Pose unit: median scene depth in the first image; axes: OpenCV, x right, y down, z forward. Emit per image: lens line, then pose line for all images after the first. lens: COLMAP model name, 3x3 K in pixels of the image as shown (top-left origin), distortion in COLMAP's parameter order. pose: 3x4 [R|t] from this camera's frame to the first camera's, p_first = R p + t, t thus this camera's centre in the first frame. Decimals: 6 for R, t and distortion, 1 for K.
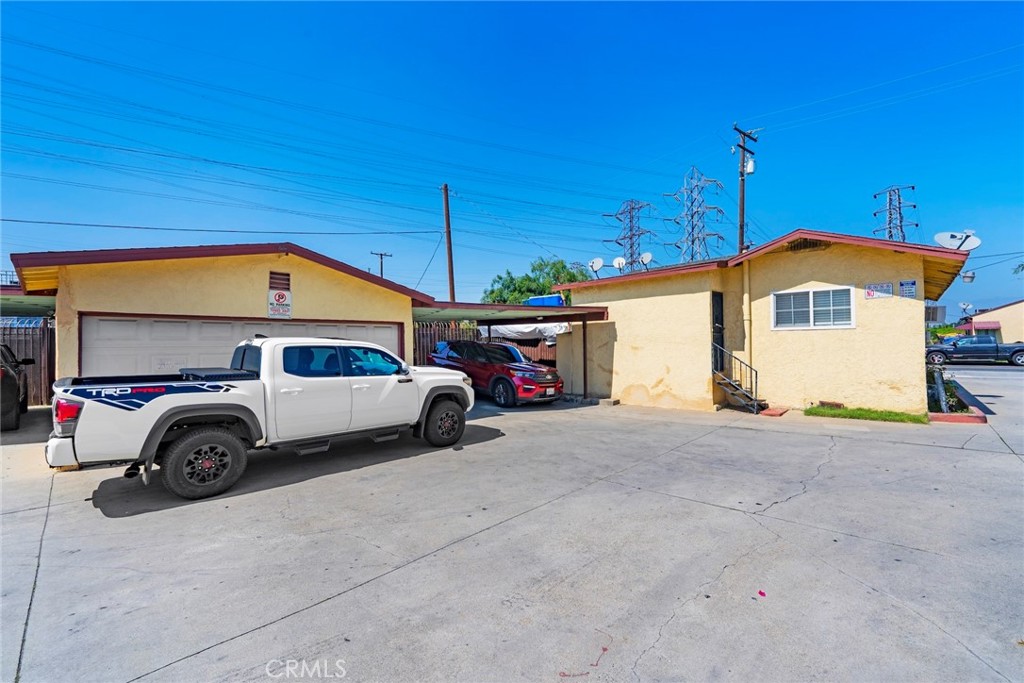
lens RADIAL K [[417.7, 0, 511.9], [0, 417.7, 345.2], [0, 0, 1]] dist [-0.000553, -0.000452]
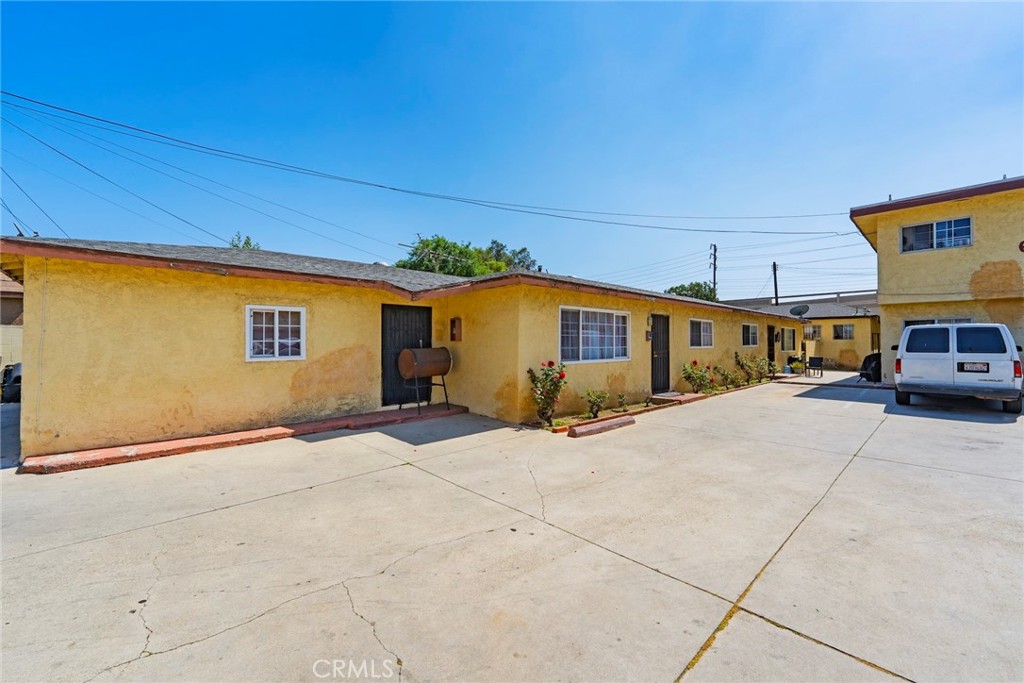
lens RADIAL K [[417.7, 0, 512.5], [0, 417.7, 340.8], [0, 0, 1]] dist [-0.000553, -0.000452]
pose [[-0.998926, 0.014599, 0.043985, 0.598271], [0.014281, 0.999870, -0.007533, 0.006732], [-0.044090, -0.006897, -0.999004, 2.003358]]
